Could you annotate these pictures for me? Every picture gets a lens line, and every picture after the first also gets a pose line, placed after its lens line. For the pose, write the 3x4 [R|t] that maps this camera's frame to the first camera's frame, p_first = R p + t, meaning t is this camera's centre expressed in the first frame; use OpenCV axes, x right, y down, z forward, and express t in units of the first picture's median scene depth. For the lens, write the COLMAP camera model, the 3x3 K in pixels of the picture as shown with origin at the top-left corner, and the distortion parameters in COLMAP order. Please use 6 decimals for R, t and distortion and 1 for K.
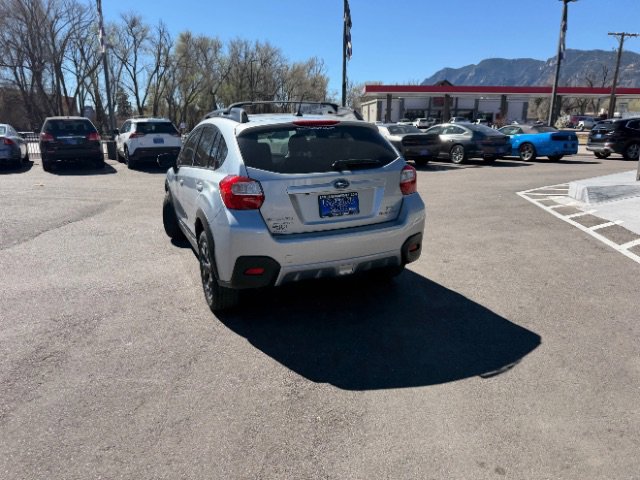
lens RADIAL K [[452.3, 0, 318.7], [0, 452.3, 245.1], [0, 0, 1]] dist [0.011497, -0.013856]
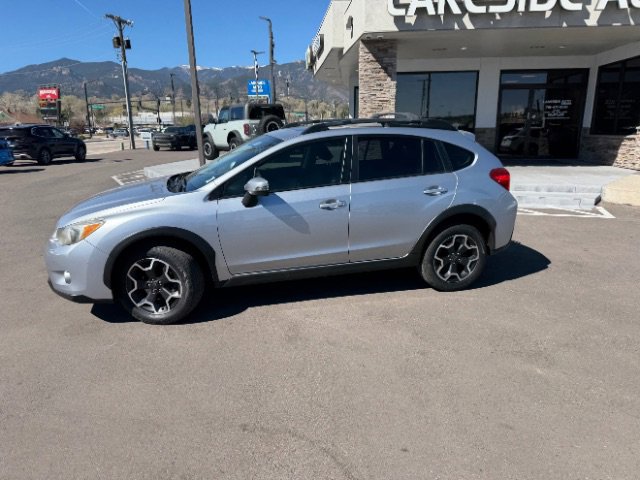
lens RADIAL K [[451.6, 0, 315.8], [0, 451.6, 242.5], [0, 0, 1]] dist [0.029525, -0.037228]
pose [[0.142699, -0.243205, 0.959421, -0.333969], [0.261586, 0.944141, 0.200425, -0.073875], [-0.954573, 0.222371, 0.198347, 0.263427]]
